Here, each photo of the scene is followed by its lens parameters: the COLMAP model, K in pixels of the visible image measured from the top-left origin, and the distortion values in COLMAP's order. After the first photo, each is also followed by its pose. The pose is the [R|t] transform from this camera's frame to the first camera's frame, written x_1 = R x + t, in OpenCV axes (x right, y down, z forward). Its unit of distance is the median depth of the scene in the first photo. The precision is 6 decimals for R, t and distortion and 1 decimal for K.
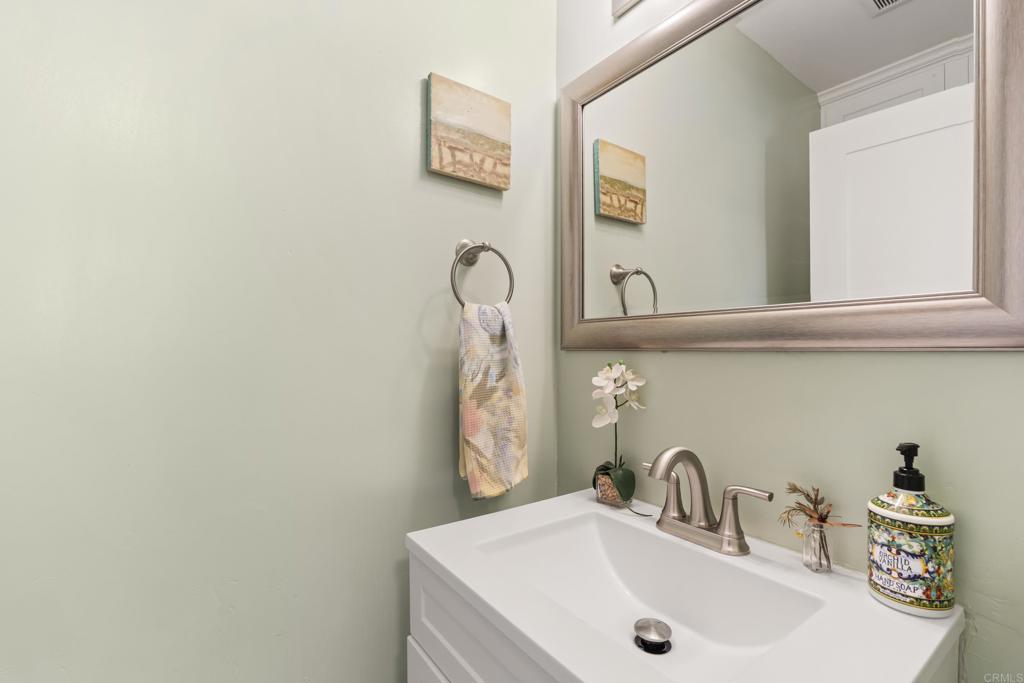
lens RADIAL K [[449.9, 0, 511.5], [0, 449.9, 349.6], [0, 0, 1]] dist [-0.004530, 0.001017]
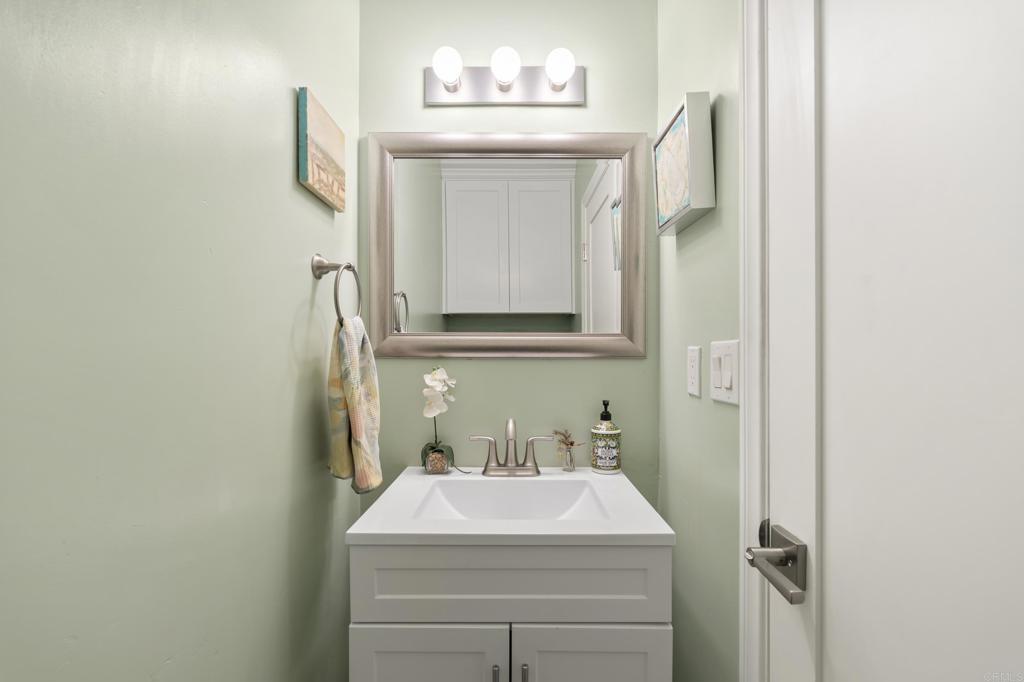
lens RADIAL K [[449.9, 0, 510.1], [0, 449.9, 344.4], [0, 0, 1]] dist [-0.004530, 0.001017]
pose [[0.594726, 0.013212, 0.803820, -0.953867], [-0.001507, 0.999882, -0.015319, -0.027167], [-0.803927, 0.007900, 0.594675, 0.035541]]
